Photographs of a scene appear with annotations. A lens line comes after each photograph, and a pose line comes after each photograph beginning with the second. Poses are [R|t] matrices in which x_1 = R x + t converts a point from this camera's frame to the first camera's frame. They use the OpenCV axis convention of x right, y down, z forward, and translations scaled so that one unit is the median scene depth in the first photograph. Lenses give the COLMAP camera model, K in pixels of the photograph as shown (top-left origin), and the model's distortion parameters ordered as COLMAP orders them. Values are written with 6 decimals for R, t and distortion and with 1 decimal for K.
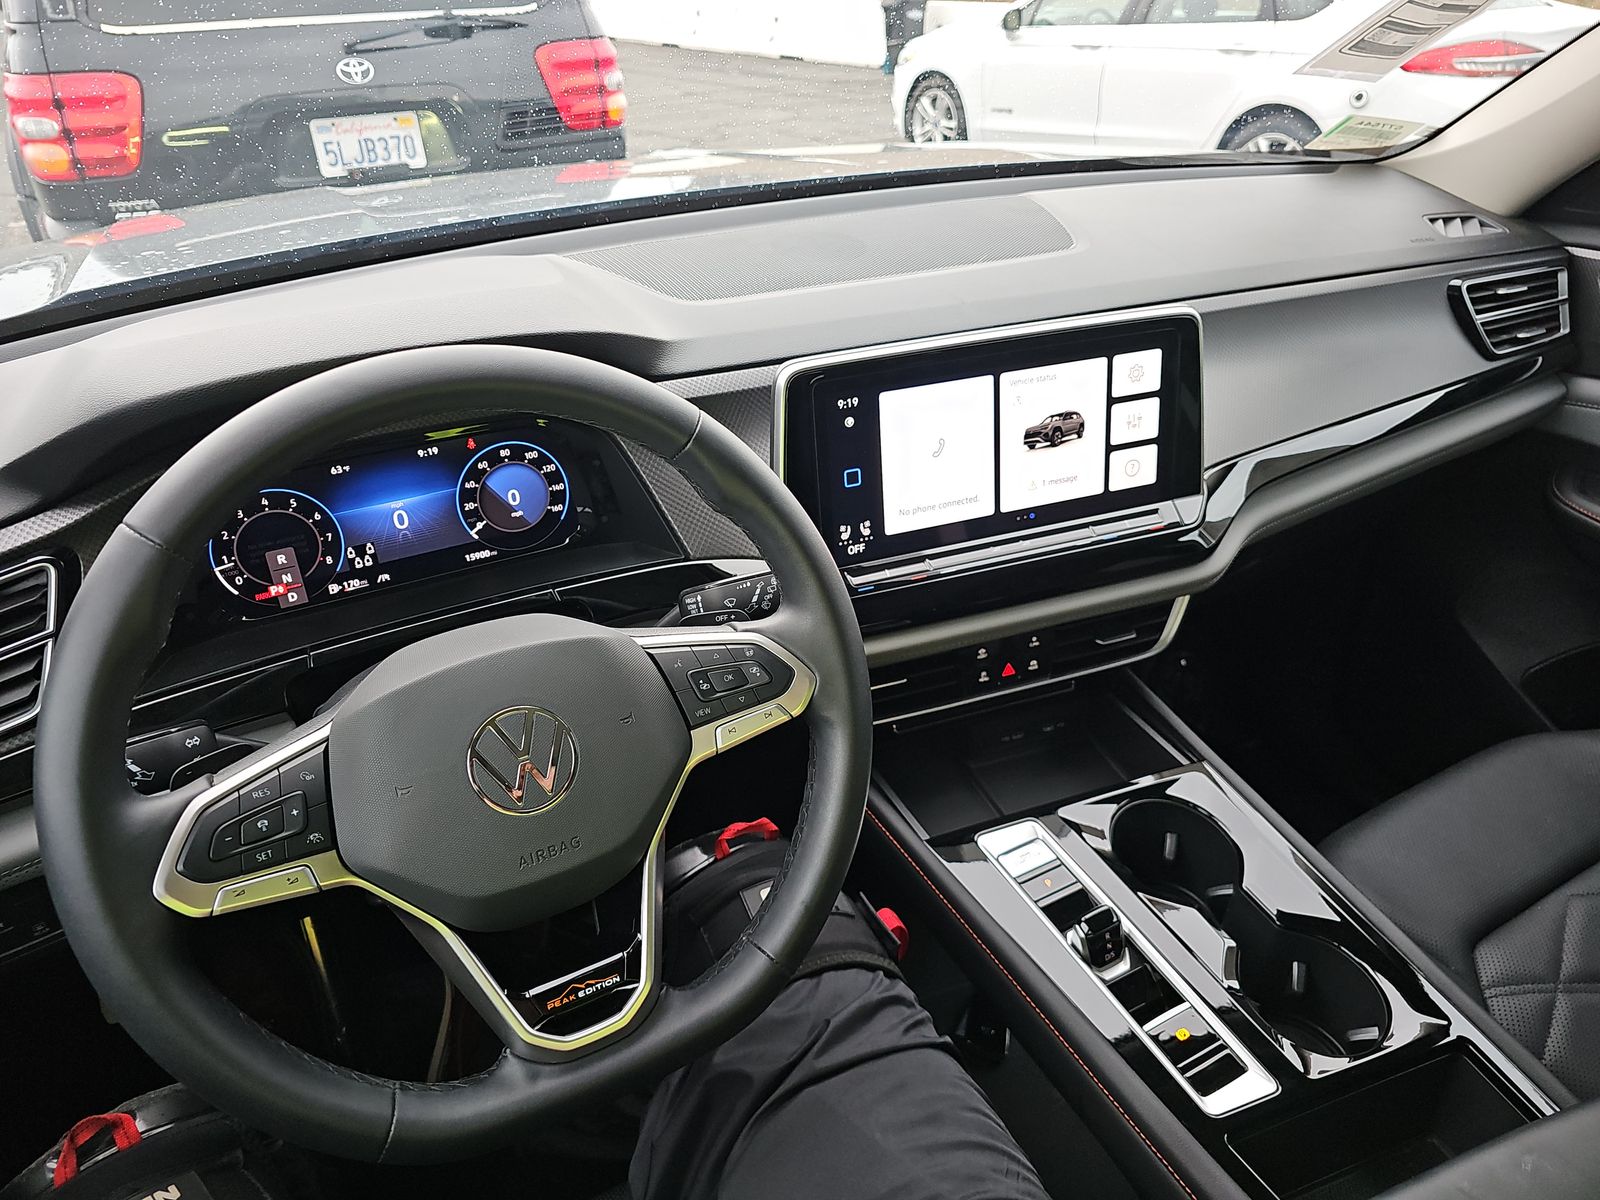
lens RADIAL K [[1065.0, 0, 796.6], [0, 1065.0, 601.6], [0, 0, 1]] dist [0.038701, -0.057583]
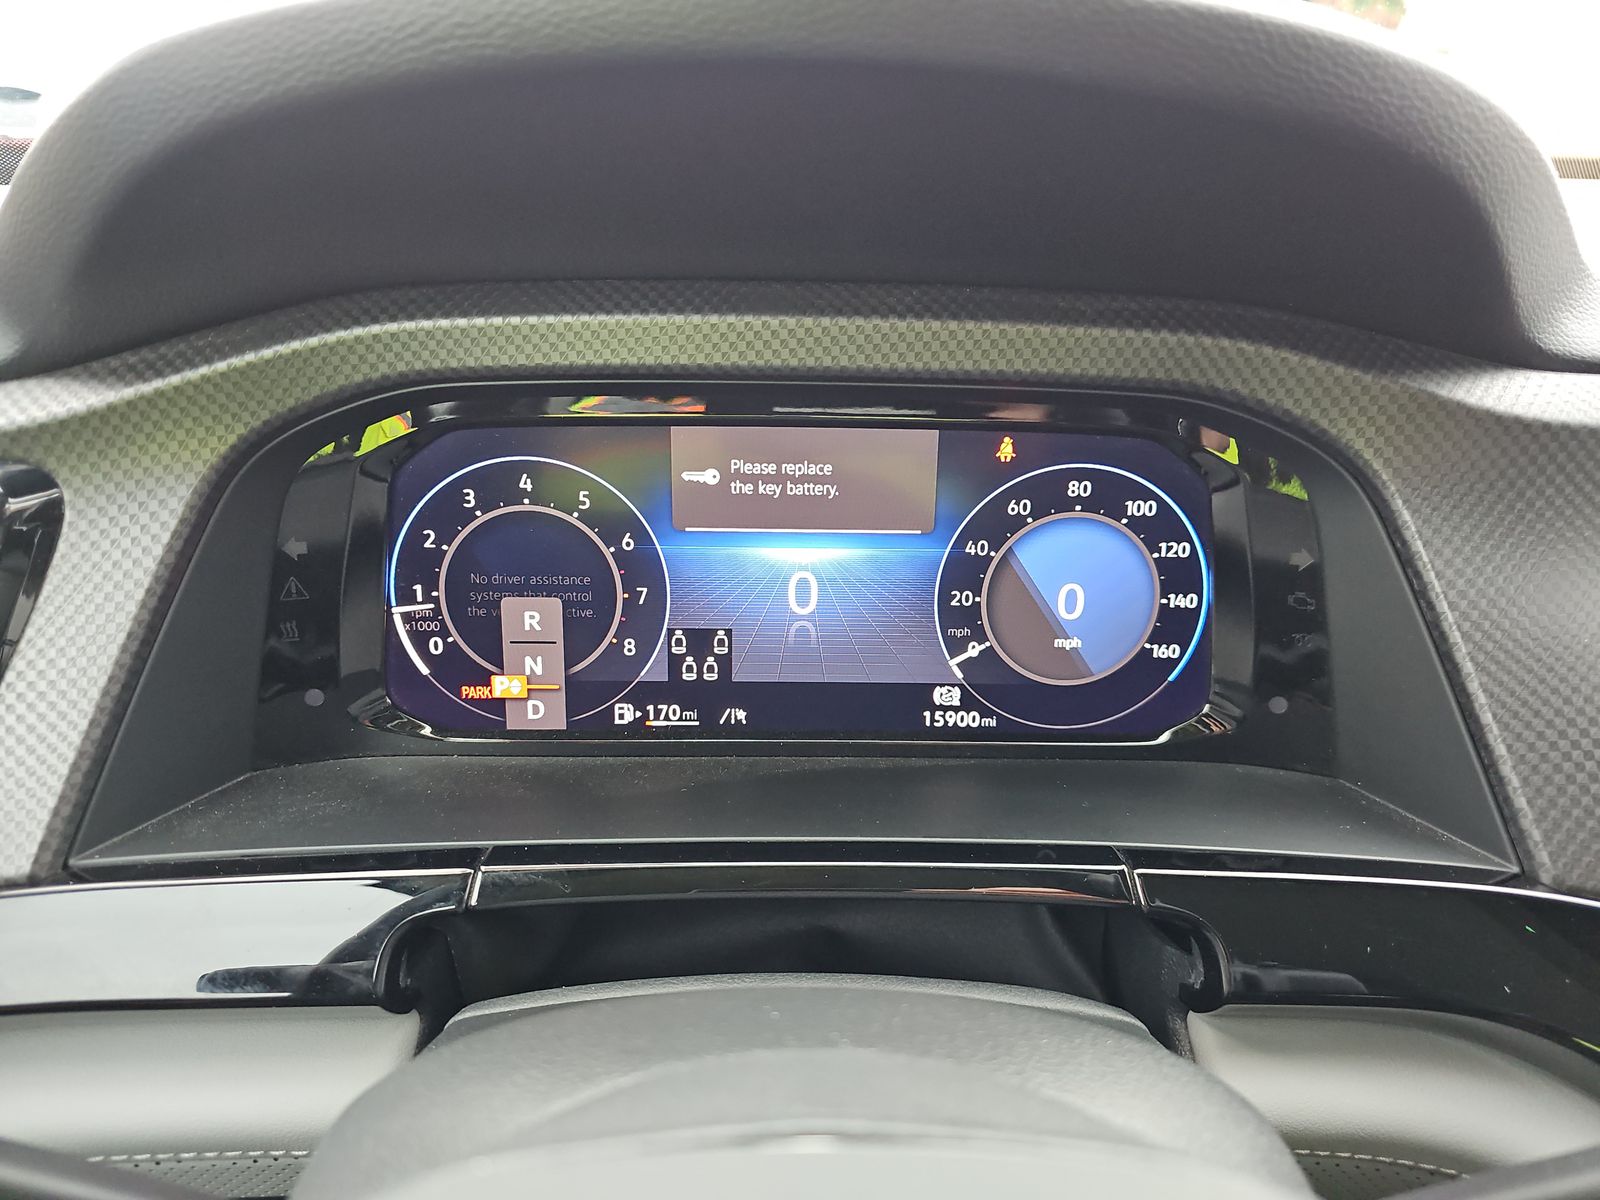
lens RADIAL K [[1065.0, 0, 796.6], [0, 1065.0, 601.6], [0, 0, 1]] dist [0.038701, -0.057583]
pose [[0.886064, 0.200450, -0.417983, -0.204318], [-0.264539, 0.959089, -0.100838, -0.031675], [0.380670, 0.199922, 0.902841, 0.647521]]
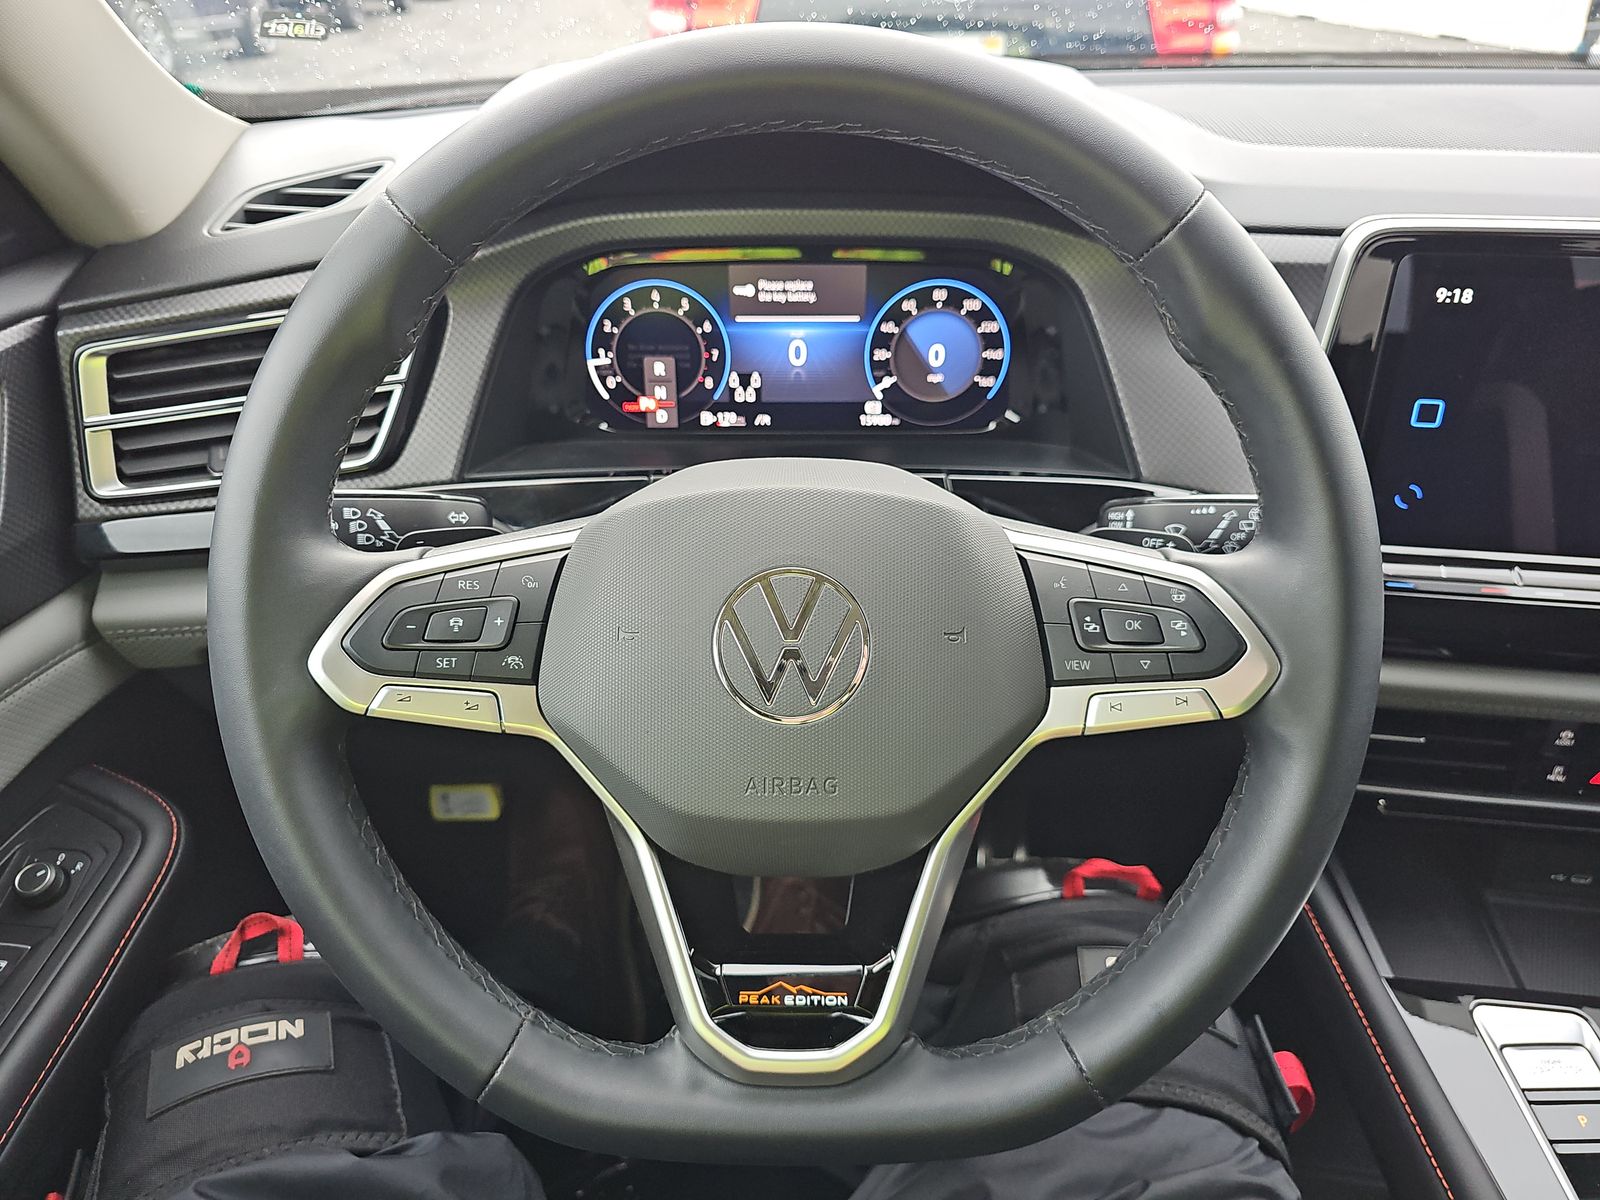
lens RADIAL K [[1065.0, 0, 796.6], [0, 1065.0, 601.6], [0, 0, 1]] dist [0.038701, -0.057583]
pose [[0.875525, 0.262999, -0.405325, 0.011587], [-0.257253, 0.963827, 0.069707, 0.052567], [0.408995, 0.043241, 0.911511, 0.274025]]
